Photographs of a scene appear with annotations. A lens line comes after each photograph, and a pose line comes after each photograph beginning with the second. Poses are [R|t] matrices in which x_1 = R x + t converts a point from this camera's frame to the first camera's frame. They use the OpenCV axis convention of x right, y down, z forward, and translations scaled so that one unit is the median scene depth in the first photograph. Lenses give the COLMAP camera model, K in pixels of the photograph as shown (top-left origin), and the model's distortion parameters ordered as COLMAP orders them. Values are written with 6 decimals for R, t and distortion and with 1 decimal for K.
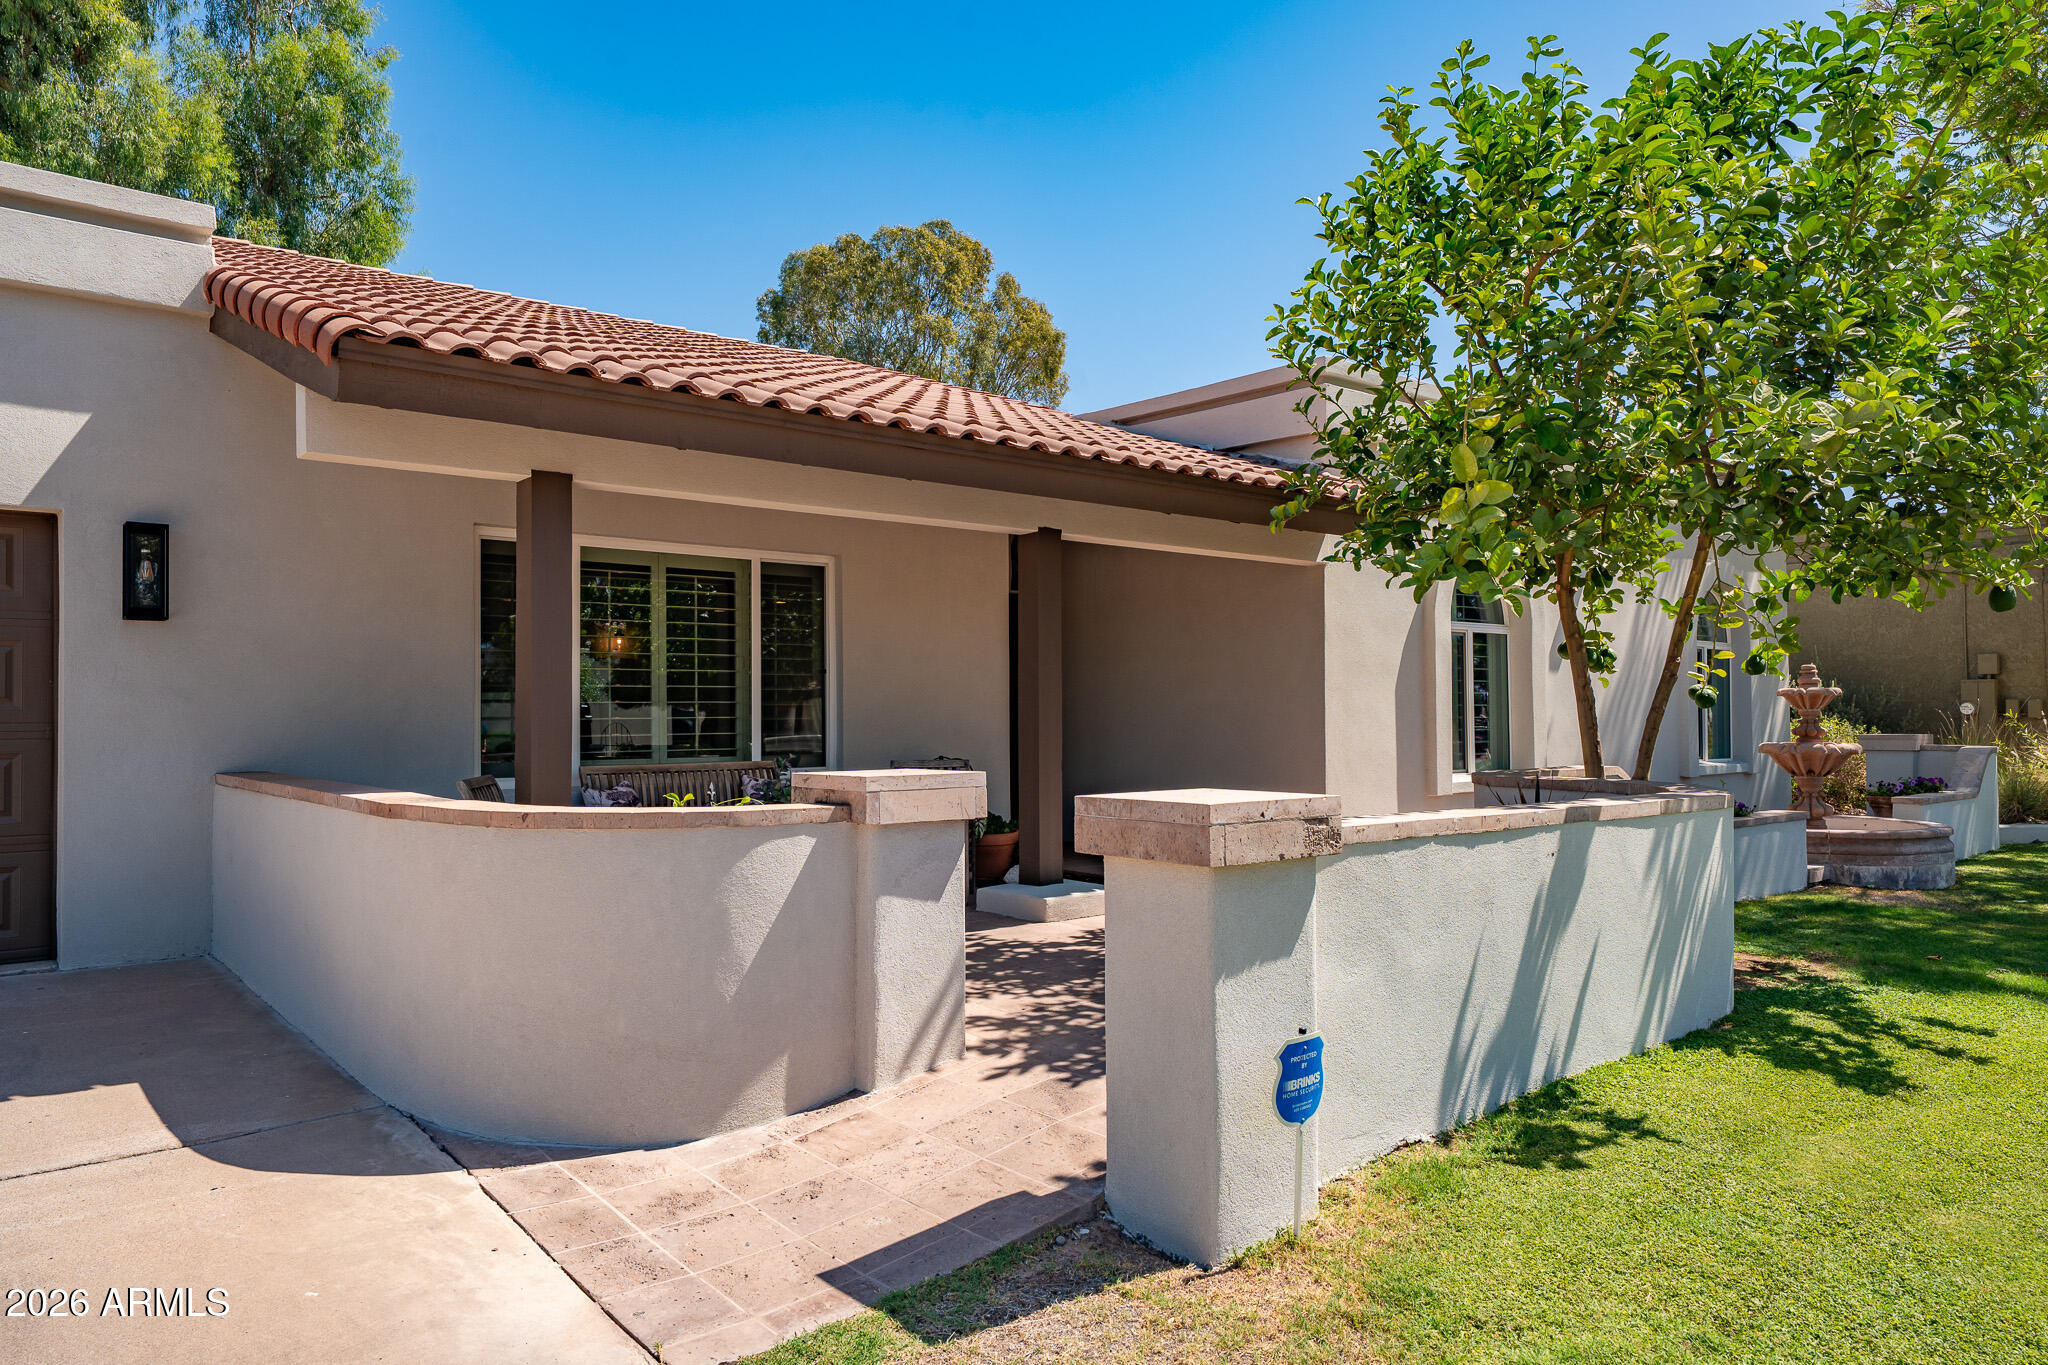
lens RADIAL K [[1388.4, 0, 1024.0], [0, 1388.4, 682.5], [0, 0, 1]] dist [0.007021, 0.001277]
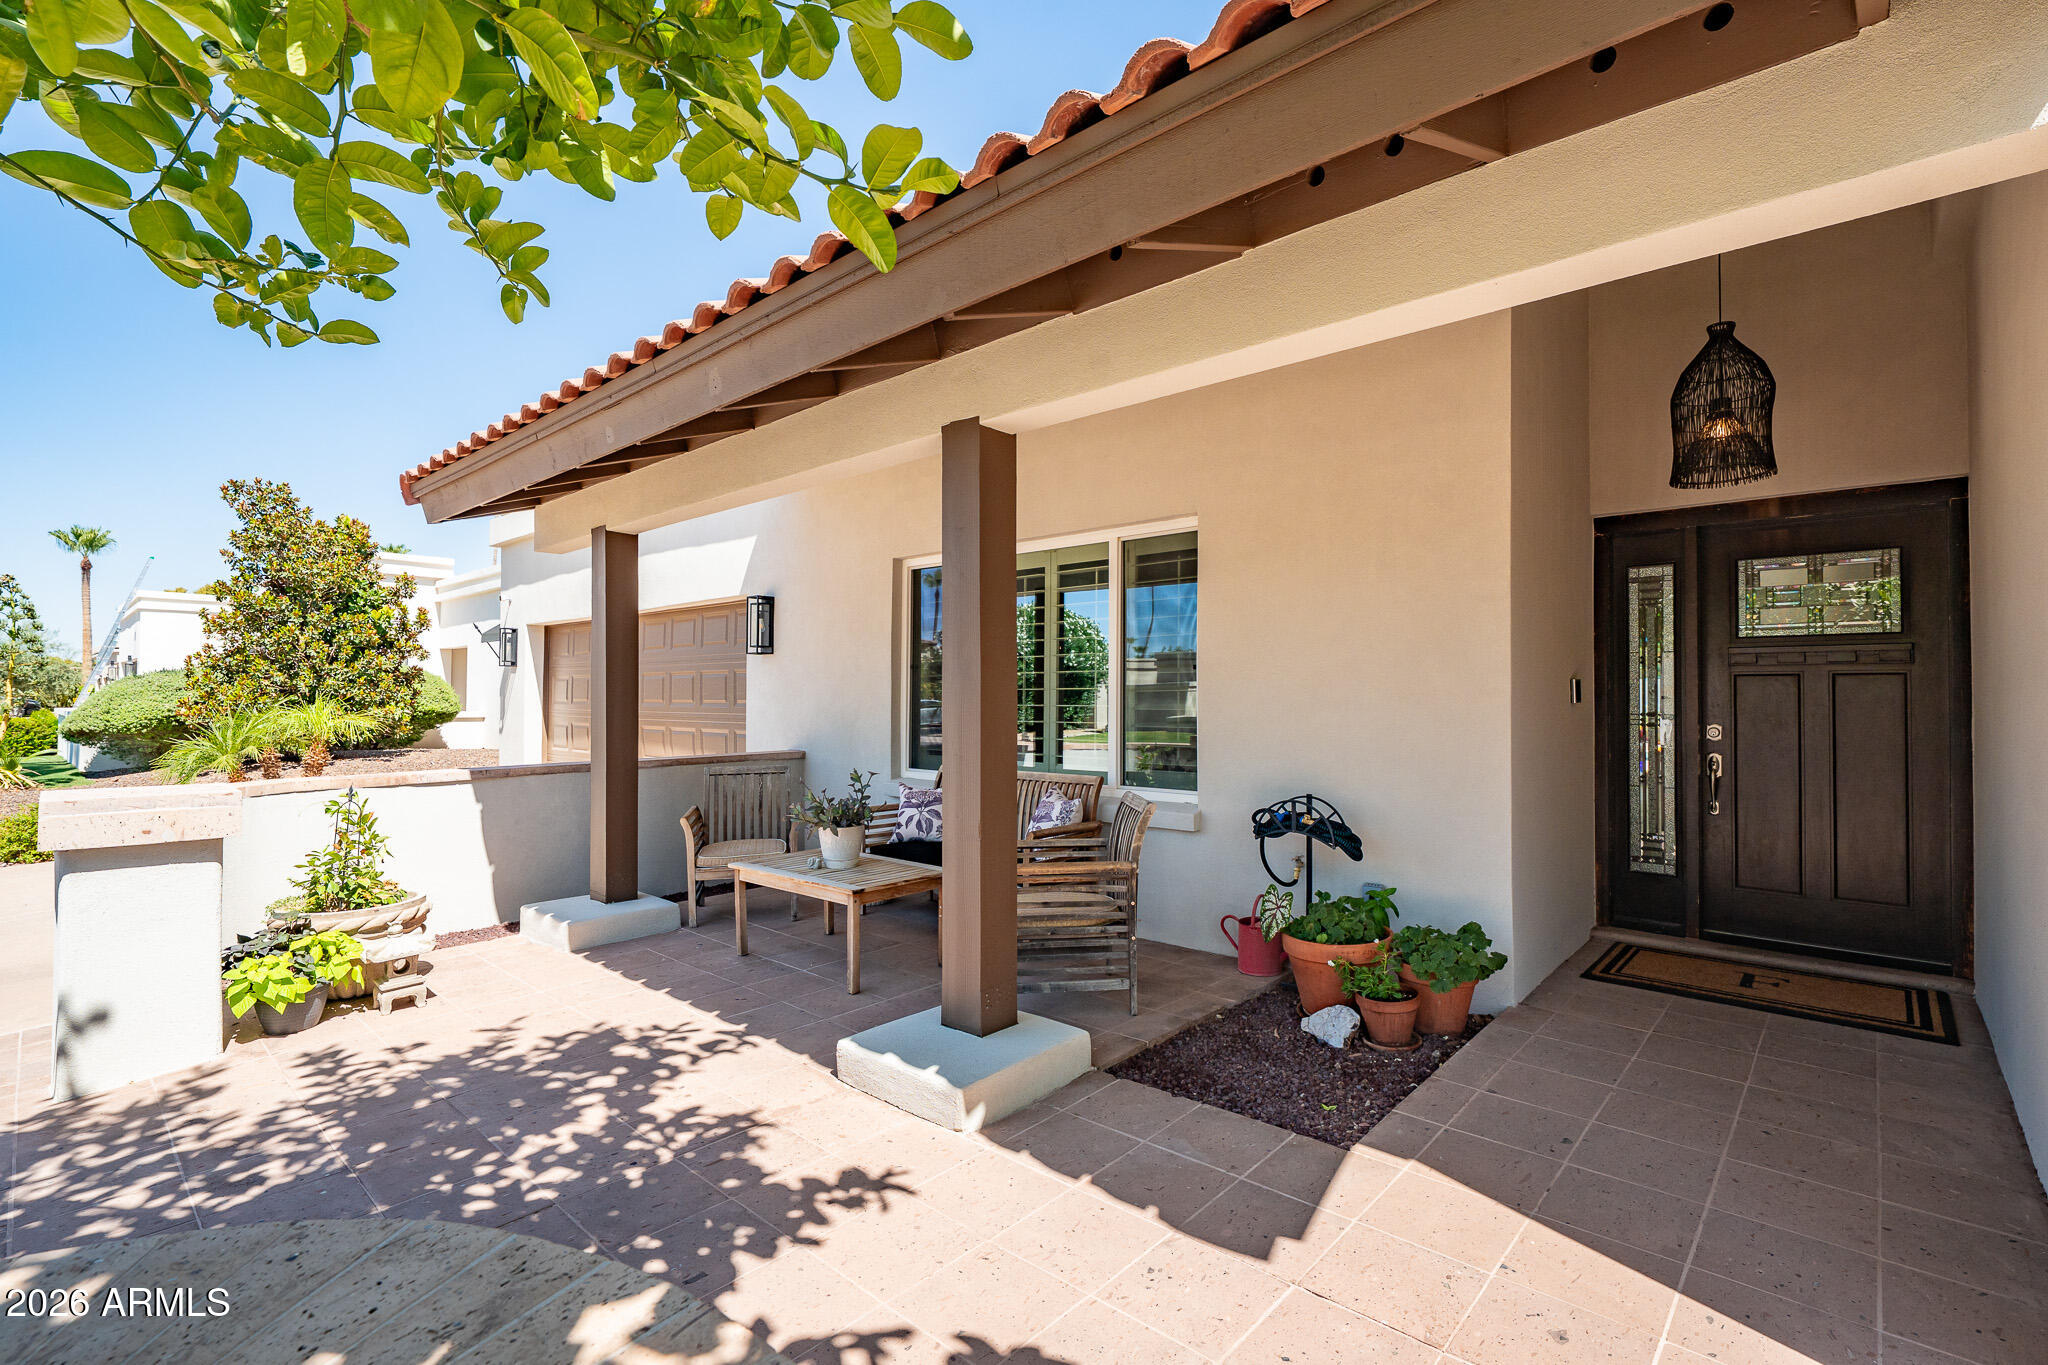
lens RADIAL K [[911.9, 0, 1024.0], [0, 911.9, 682.5], [0, 0, 1]] dist [-0.018398, 0.007344]
pose [[0.125723, -0.013613, -0.991972, 0.368476], [0.020318, 0.999731, -0.011145, 0.004500], [0.991857, -0.018753, 0.125966, 0.907217]]
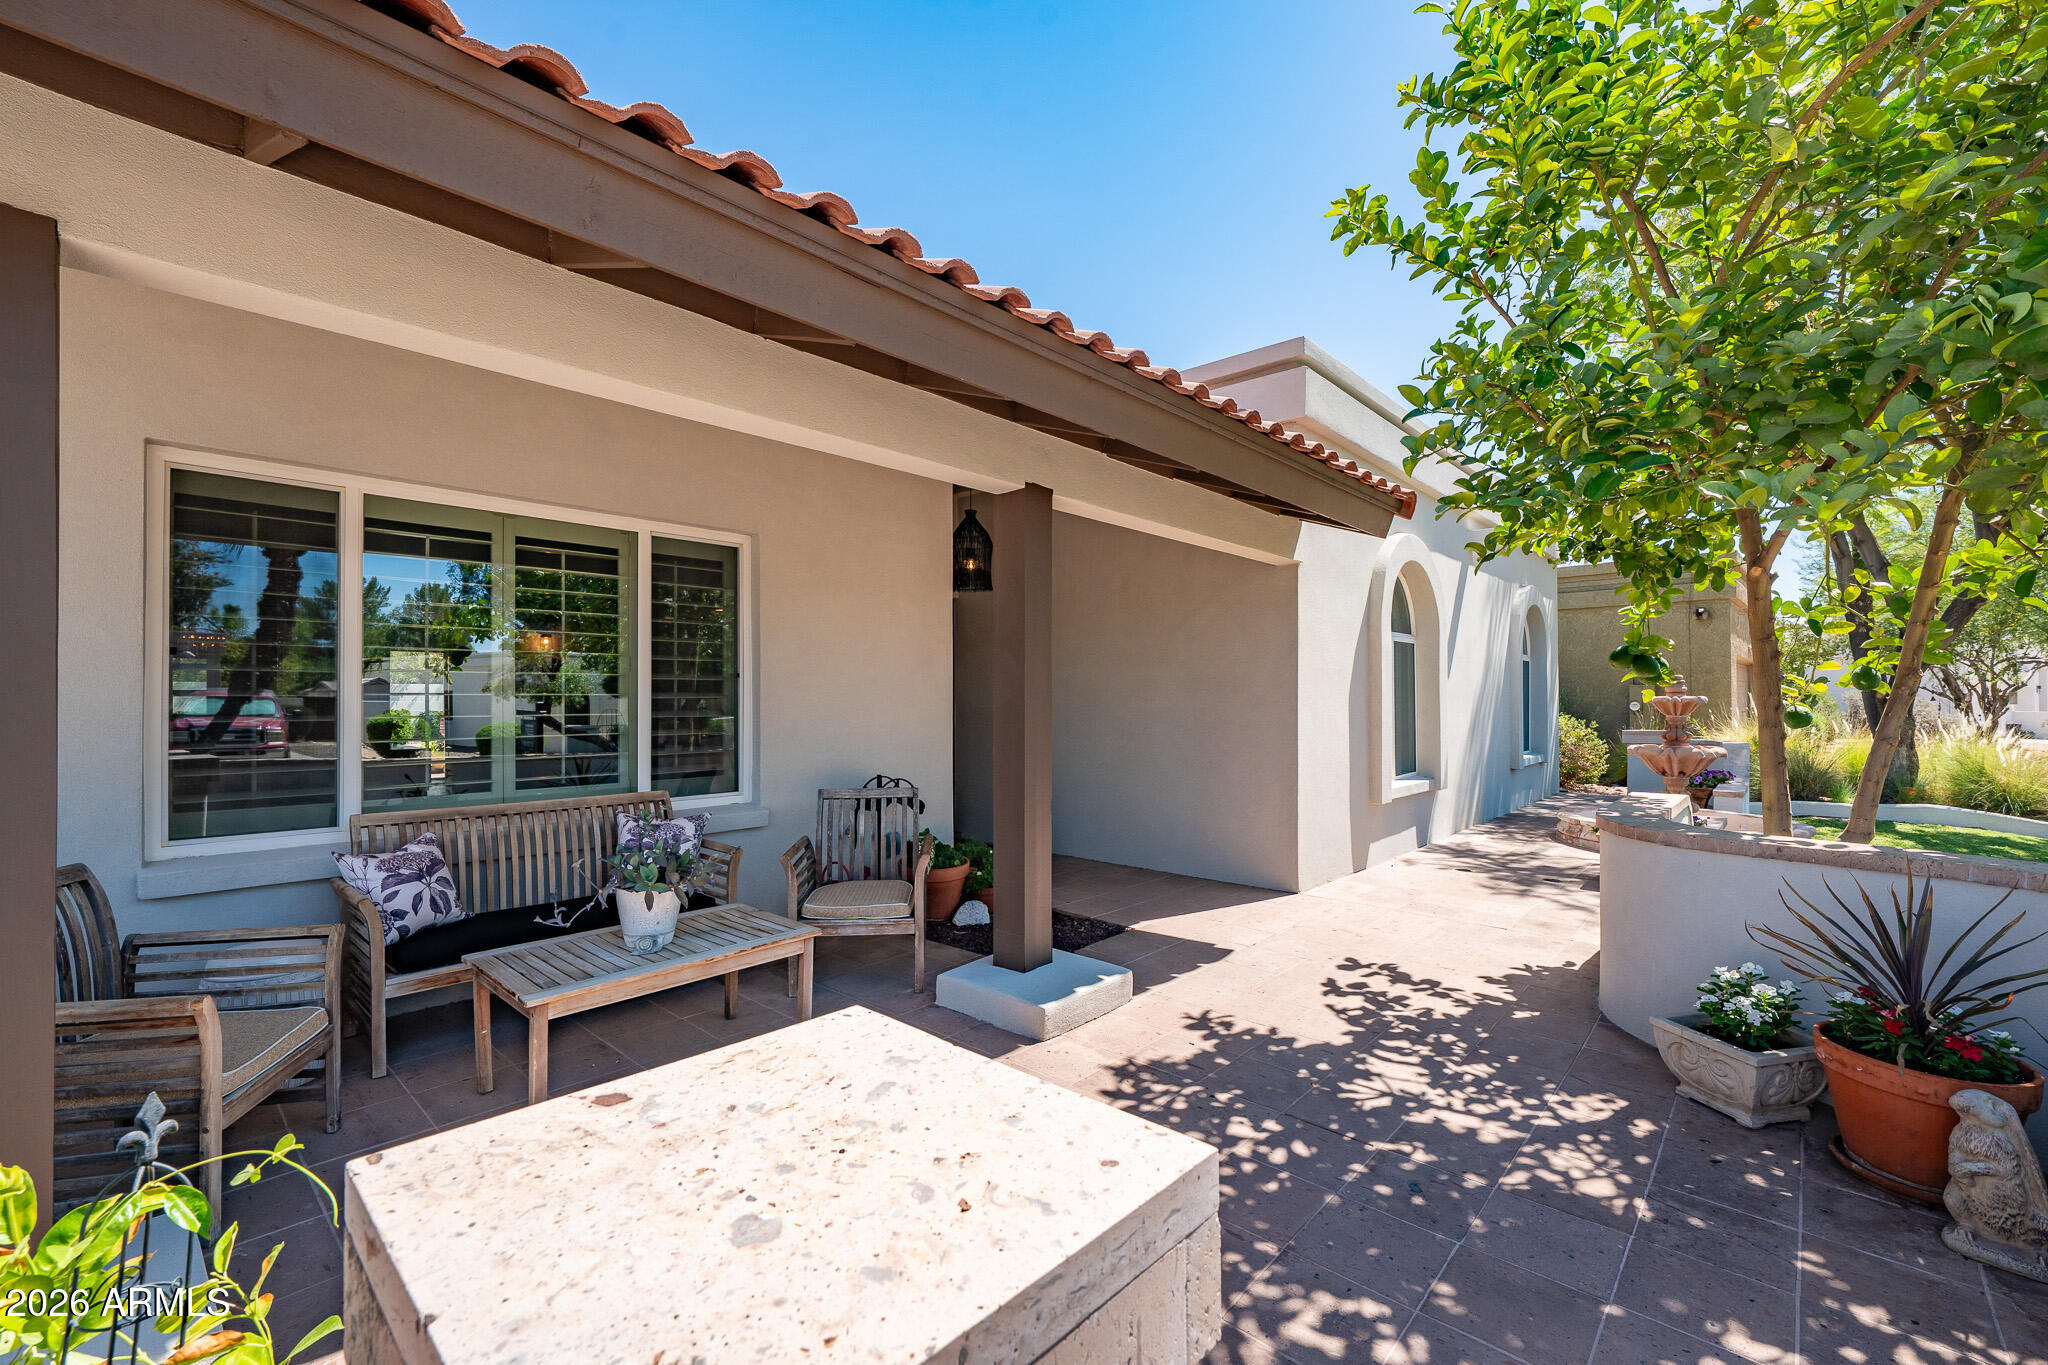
lens RADIAL K [[886.2, 0, 1024.0], [0, 886.2, 682.5], [0, 0, 1]] dist [-0.000247, 0.000497]
pose [[0.991448, 0.006091, 0.130357, -0.047288], [-0.006866, 0.999961, 0.005498, -0.008490], [-0.130319, -0.006346, 0.991452, 0.495383]]
